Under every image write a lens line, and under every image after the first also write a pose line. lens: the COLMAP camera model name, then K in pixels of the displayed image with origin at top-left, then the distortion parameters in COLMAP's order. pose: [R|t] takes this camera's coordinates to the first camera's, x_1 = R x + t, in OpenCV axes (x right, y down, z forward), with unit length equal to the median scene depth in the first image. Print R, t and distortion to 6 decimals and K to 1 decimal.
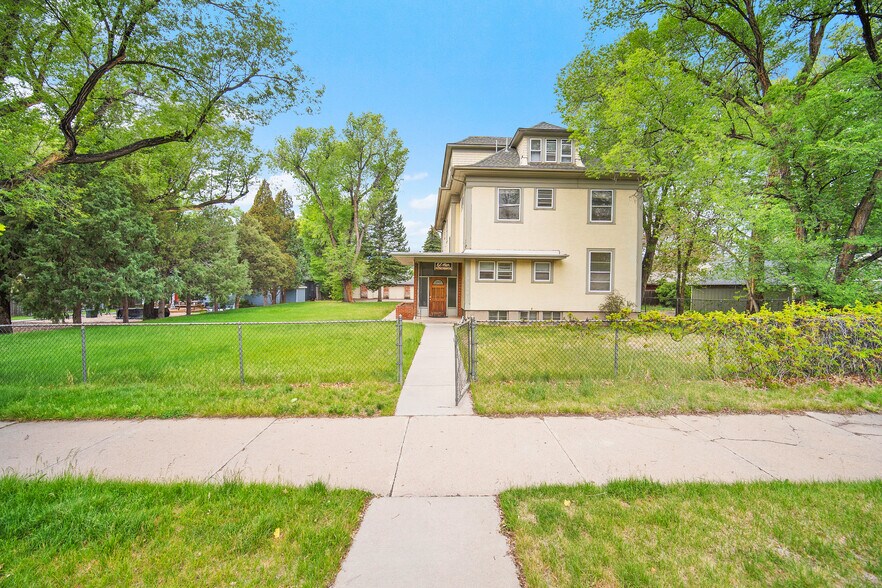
lens RADIAL K [[353.9, 0, 441.0], [0, 353.9, 294.0], [0, 0, 1]] dist [0.000341, -0.000011]
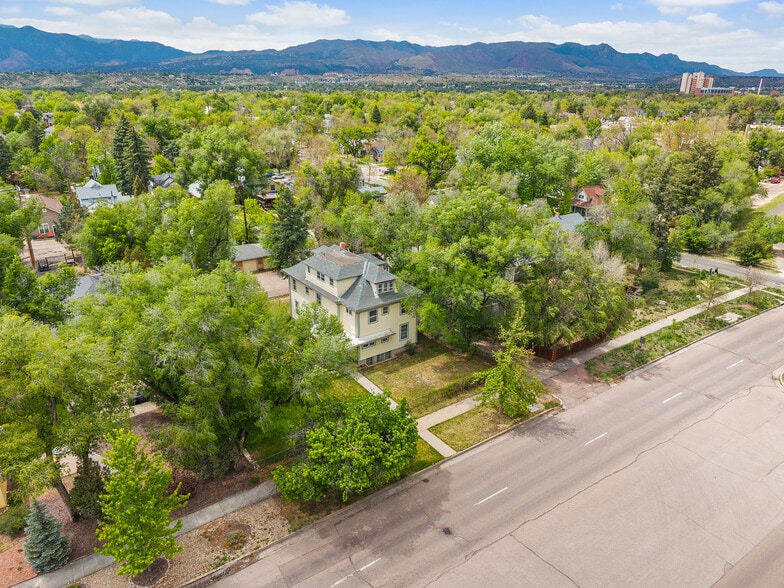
lens RADIAL K [[543.0, 0, 391.1], [0, 543.0, 277.4], [0, 0, 1]] dist [0.005374, -0.002534]
pose [[0.832281, -0.184770, 0.522656, -1.390960], [0.014995, 0.949977, 0.311960, -1.454371], [-0.554152, -0.251801, 0.793418, -1.684979]]
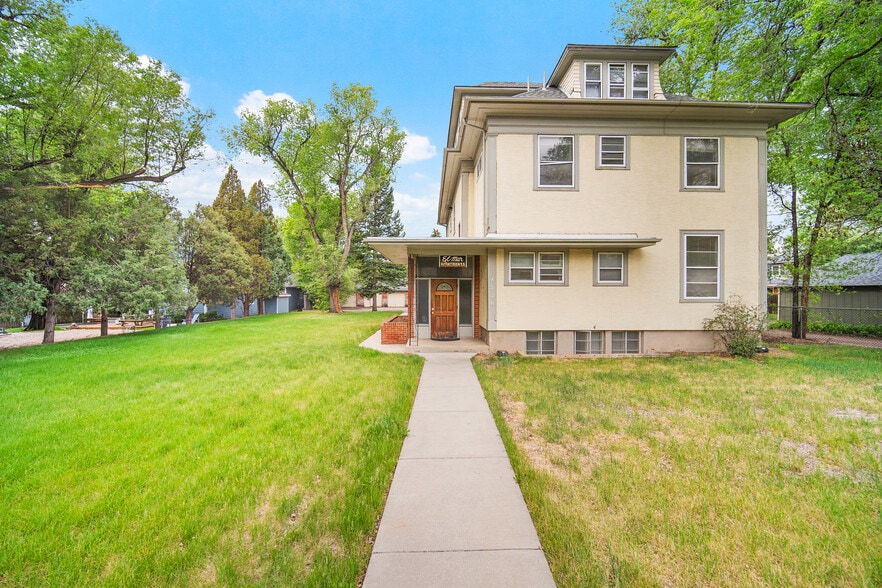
lens RADIAL K [[353.9, 0, 441.0], [0, 353.9, 294.0], [0, 0, 1]] dist [0.000341, -0.000011]
pose [[0.999889, -0.011210, -0.009821, -0.007829], [0.011041, 0.999792, -0.017172, -0.007975], [0.010012, 0.017061, 0.999804, 0.330574]]
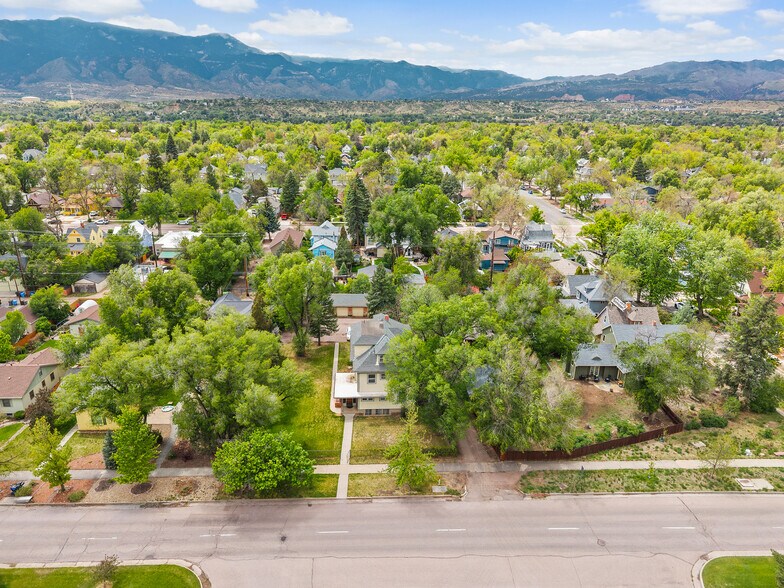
lens RADIAL K [[543.0, 0, 391.1], [0, 543.0, 277.4], [0, 0, 1]] dist [0.005374, -0.002534]
pose [[0.999861, 0.000769, 0.016662, 0.249822], [-0.005293, 0.961929, 0.273247, -2.128364], [-0.015818, -0.273297, 0.961800, -2.943999]]
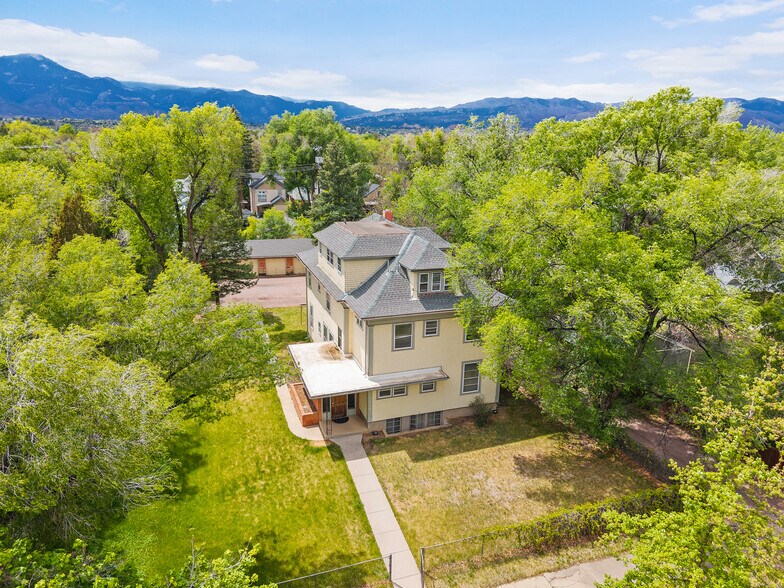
lens RADIAL K [[531.1, 0, 391.3], [0, 531.1, 276.9], [0, 0, 1]] dist [0.004439, 0.000017]
pose [[0.956520, -0.061634, 0.285080, -0.304231], [-0.003391, 0.975001, 0.222173, -0.748508], [-0.291647, -0.213479, 0.932399, -0.541646]]
